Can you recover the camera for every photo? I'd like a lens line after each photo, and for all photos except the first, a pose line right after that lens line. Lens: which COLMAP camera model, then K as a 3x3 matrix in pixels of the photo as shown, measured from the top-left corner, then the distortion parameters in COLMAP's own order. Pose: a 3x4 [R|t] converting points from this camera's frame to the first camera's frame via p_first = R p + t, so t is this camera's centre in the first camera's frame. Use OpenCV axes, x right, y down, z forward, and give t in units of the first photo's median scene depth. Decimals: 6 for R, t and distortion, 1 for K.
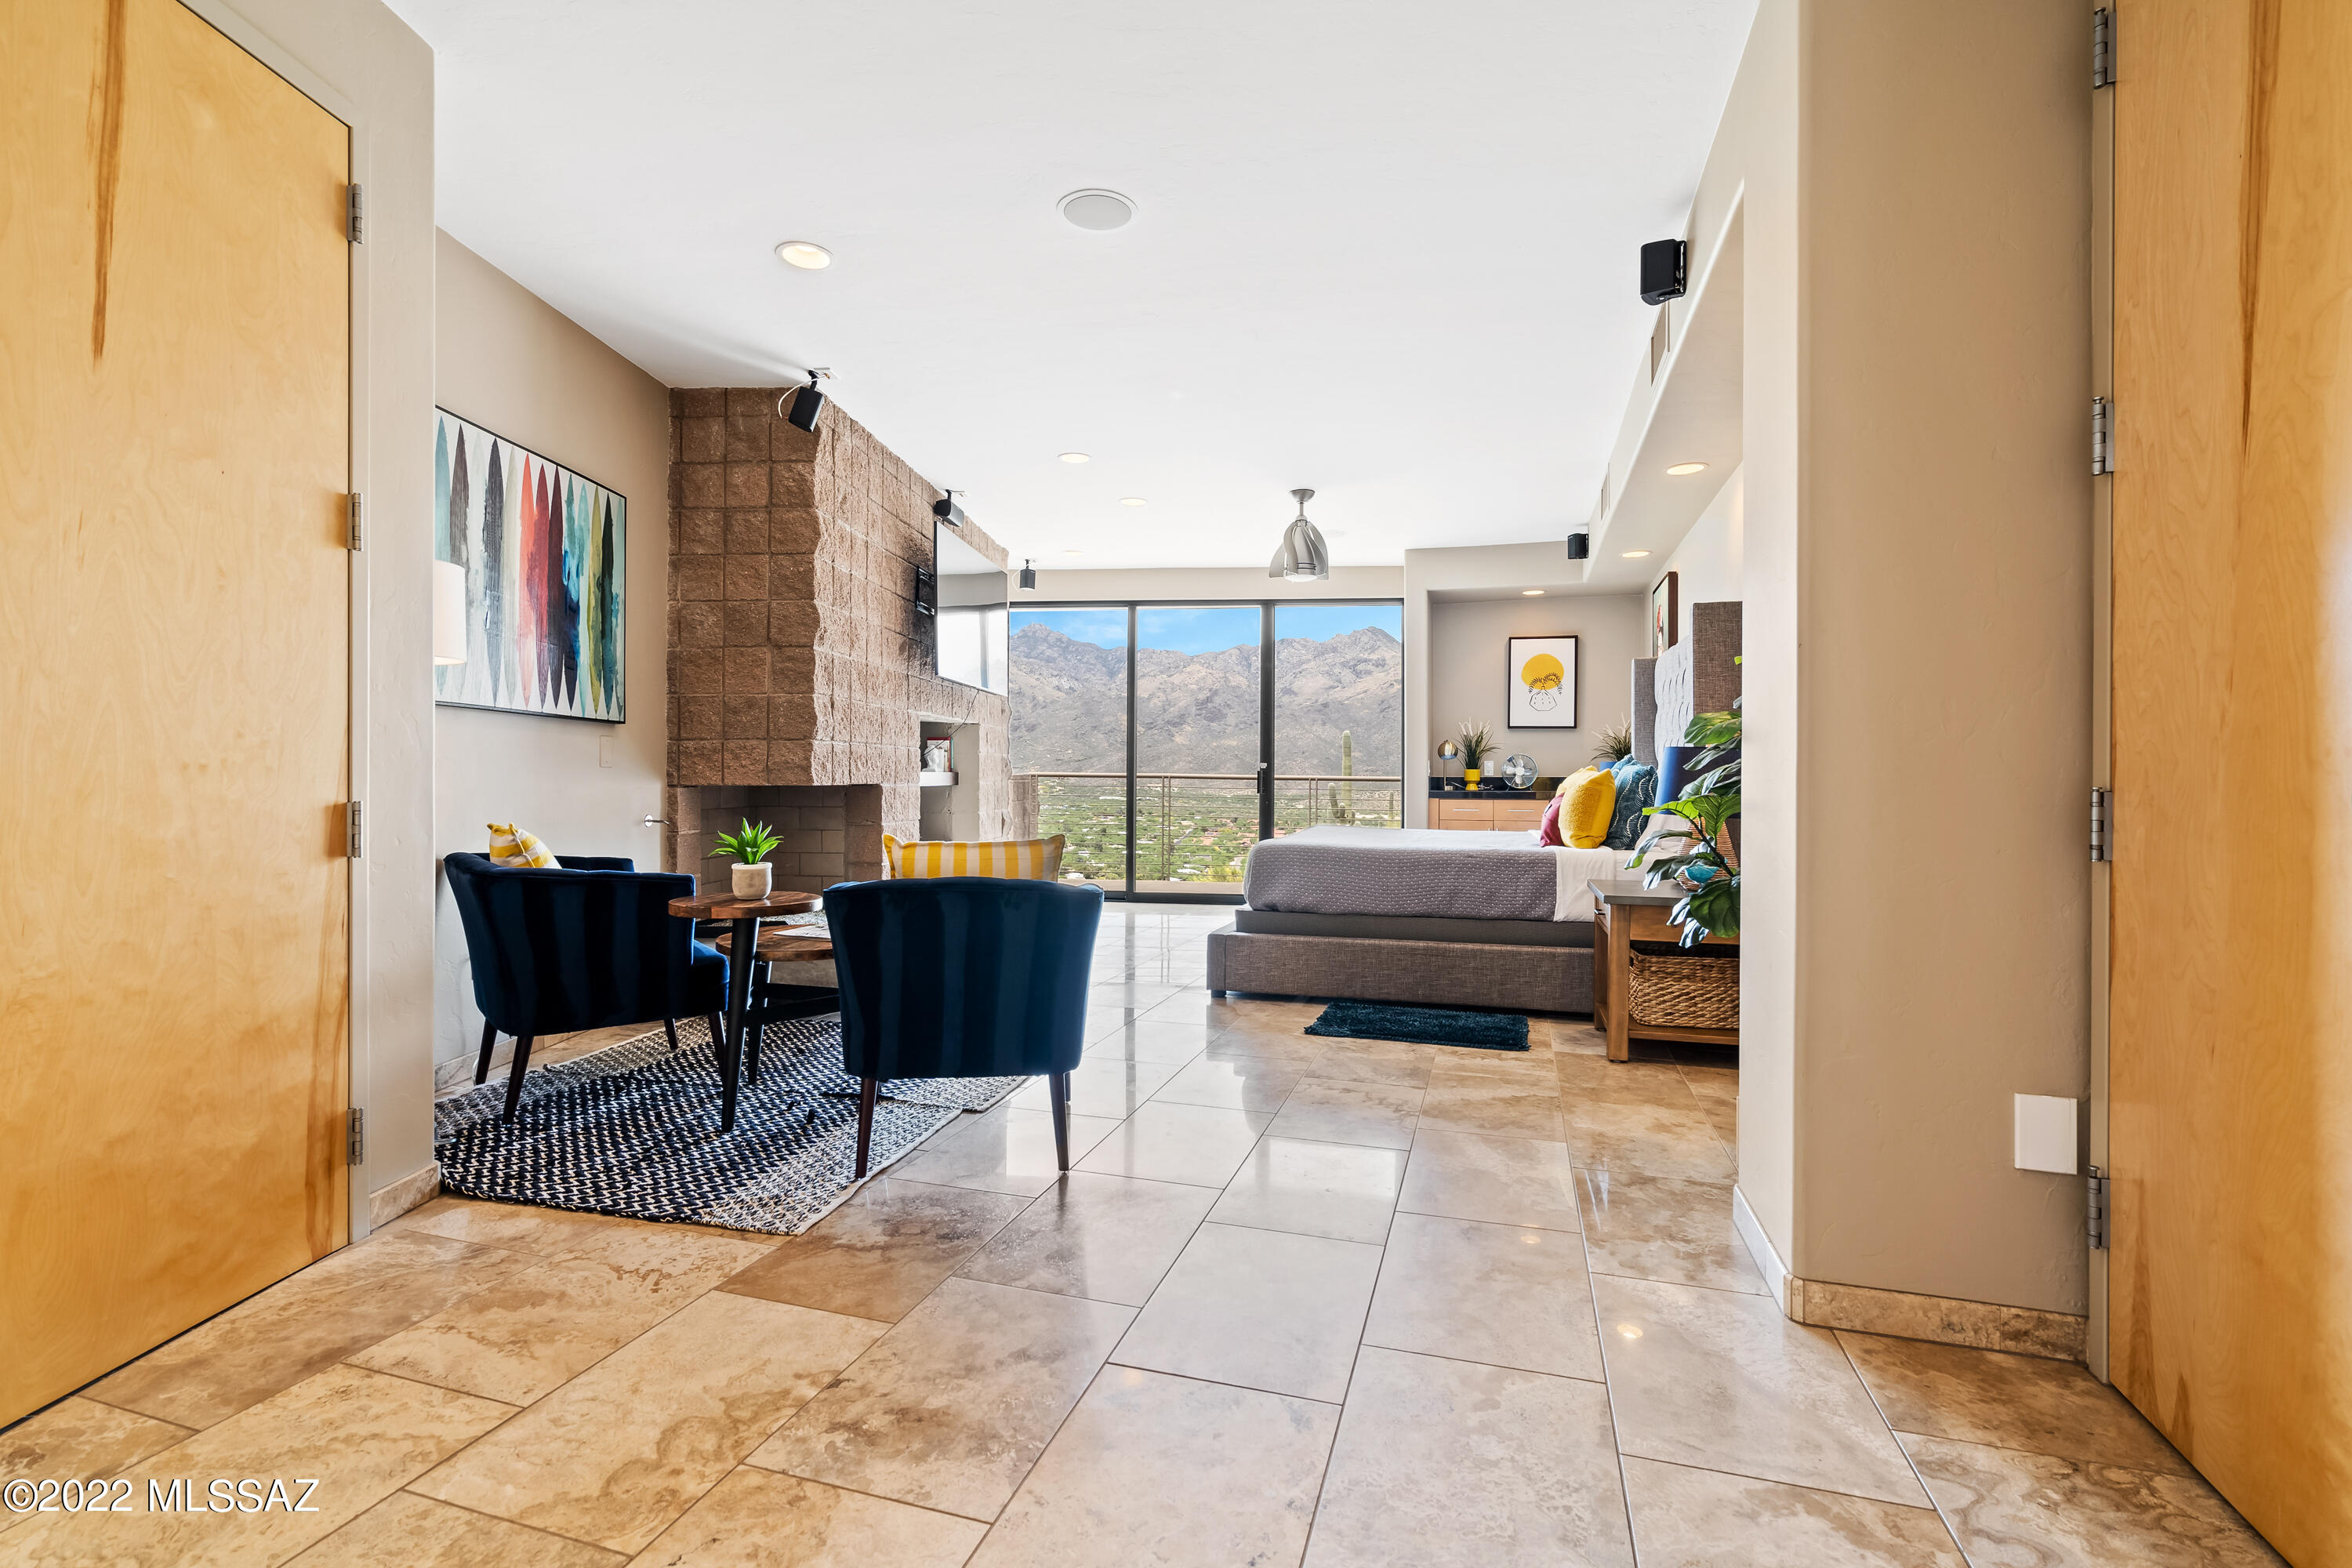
lens RADIAL K [[1066.6, 0, 1174.0], [0, 1066.6, 777.3], [0, 0, 1]] dist [-0.006152, 0.003010]
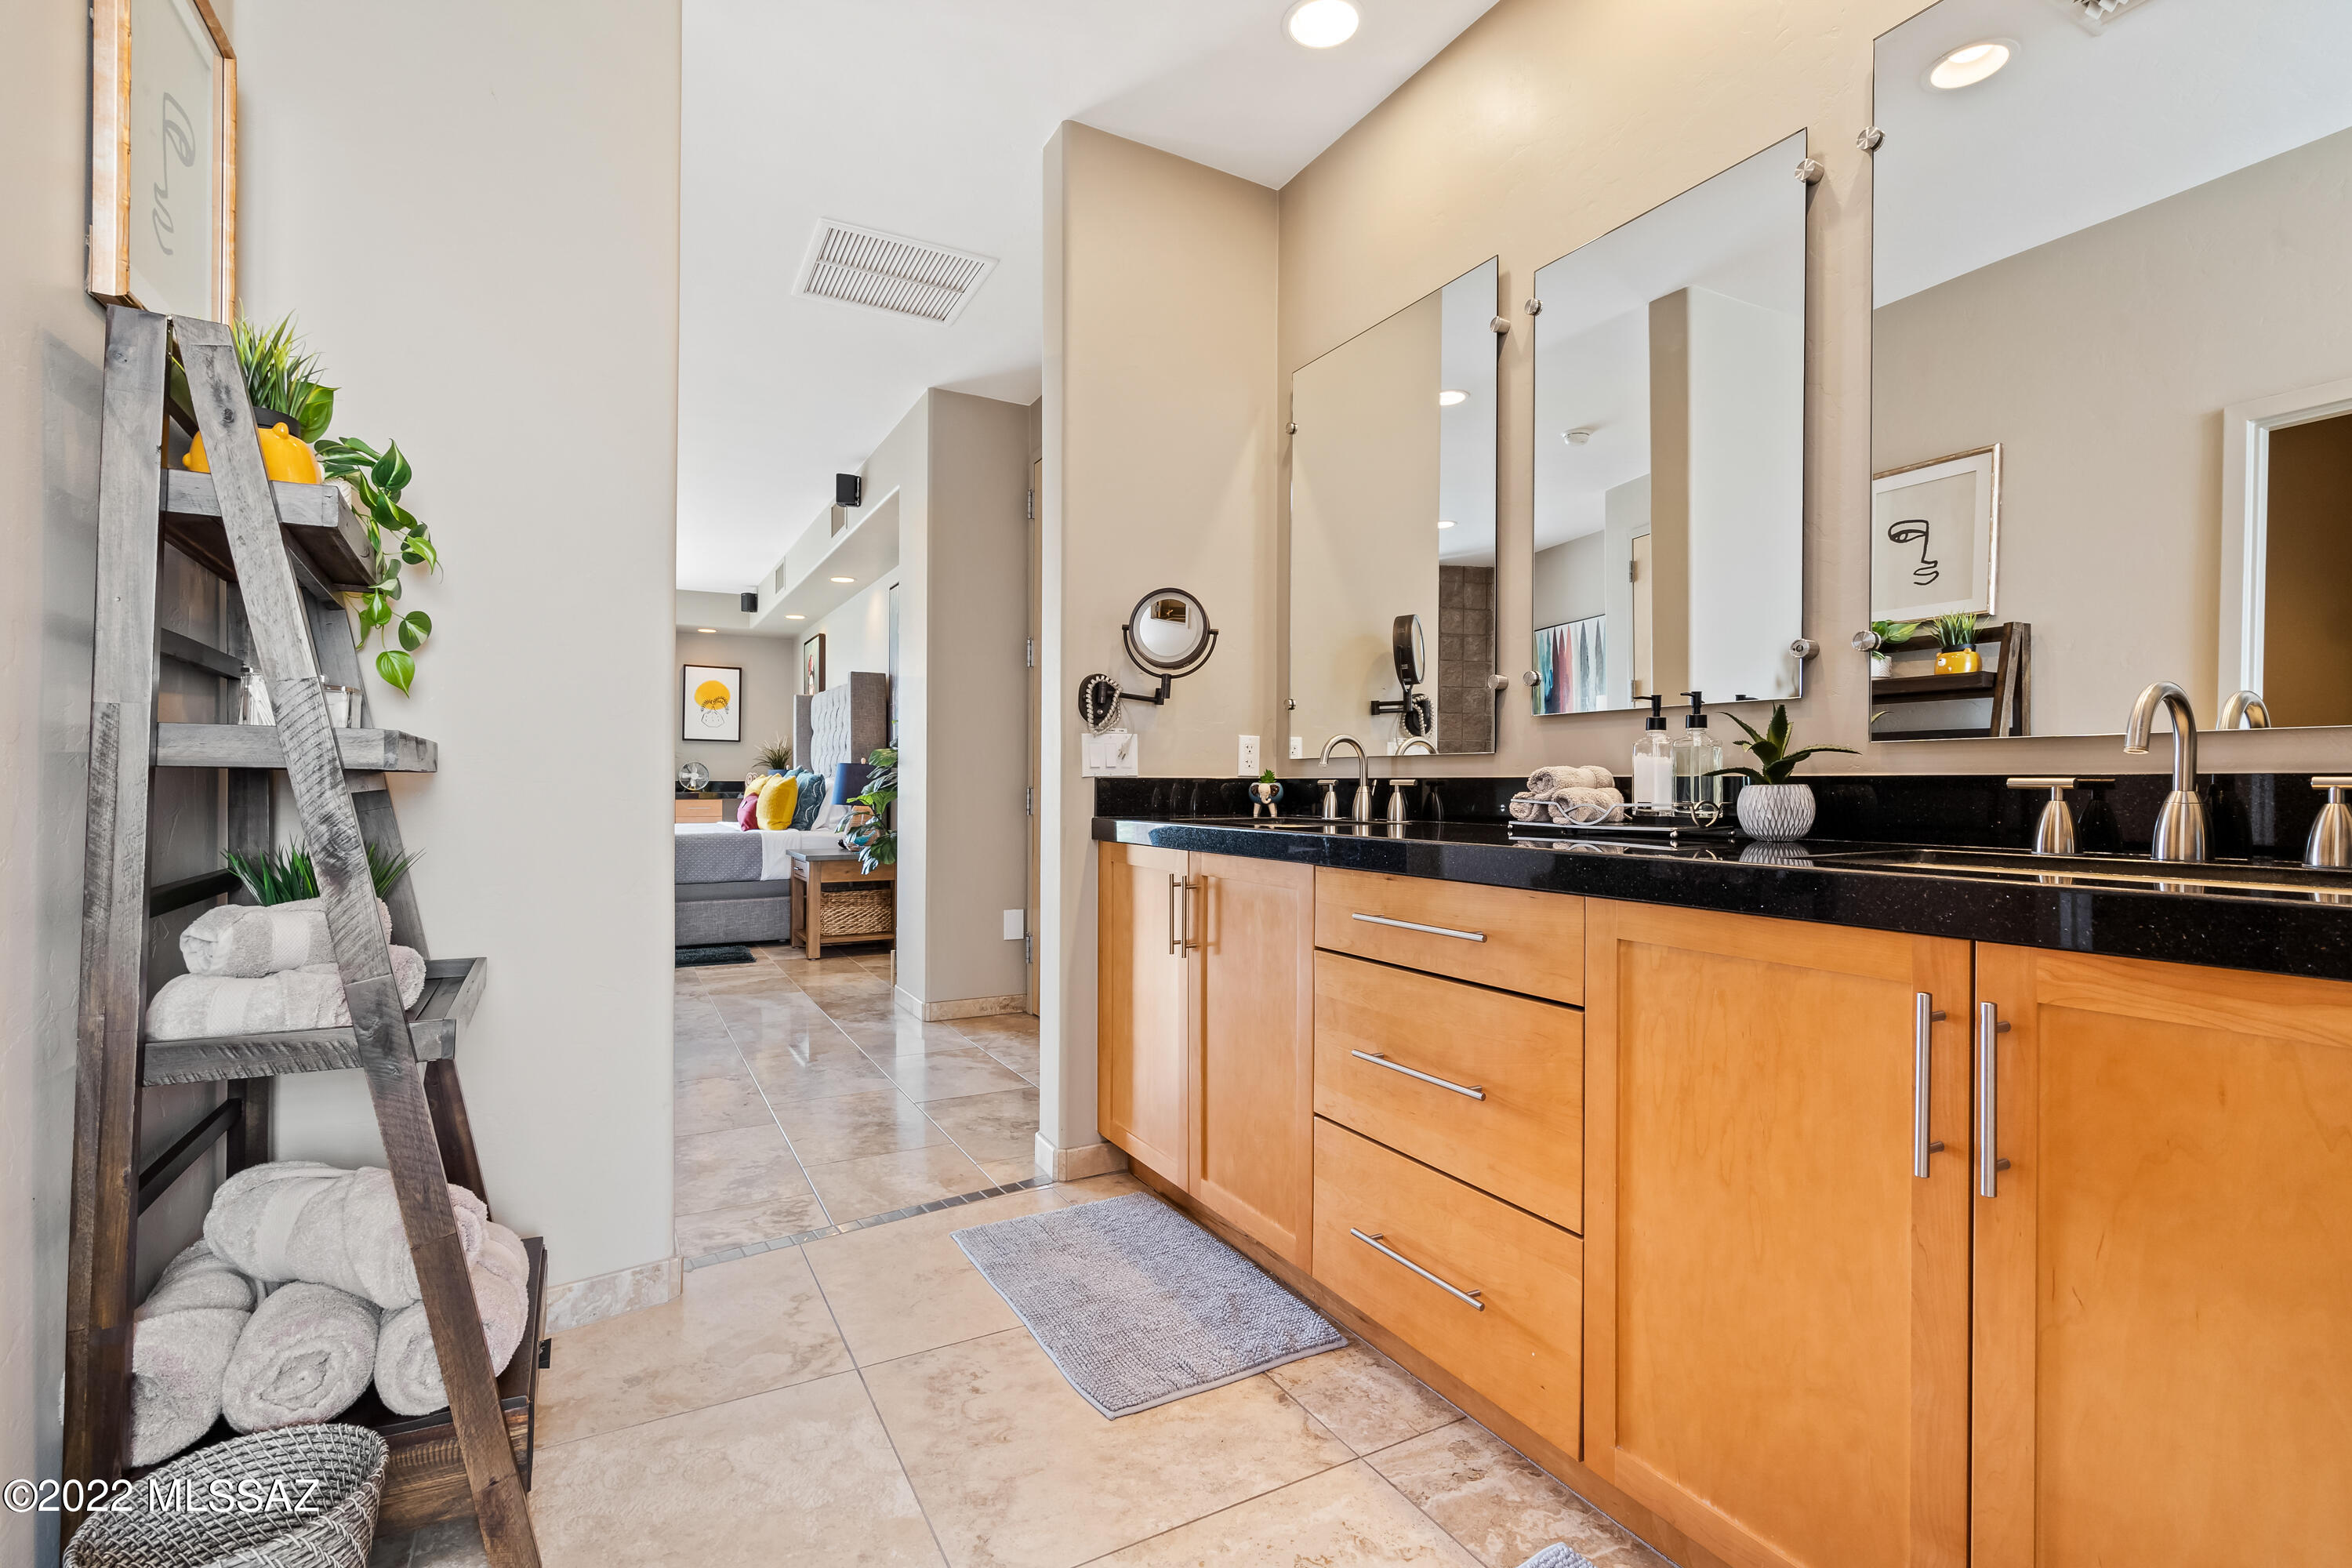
lens RADIAL K [[1066.6, 0, 1174.4], [0, 1066.6, 778.8], [0, 0, 1]] dist [-0.006152, 0.003010]
pose [[0.695410, 0.000908, 0.718613, -0.299897], [-0.000491, 1.000000, -0.000789, -0.003068], [-0.718613, 0.000196, 0.695410, -0.422403]]
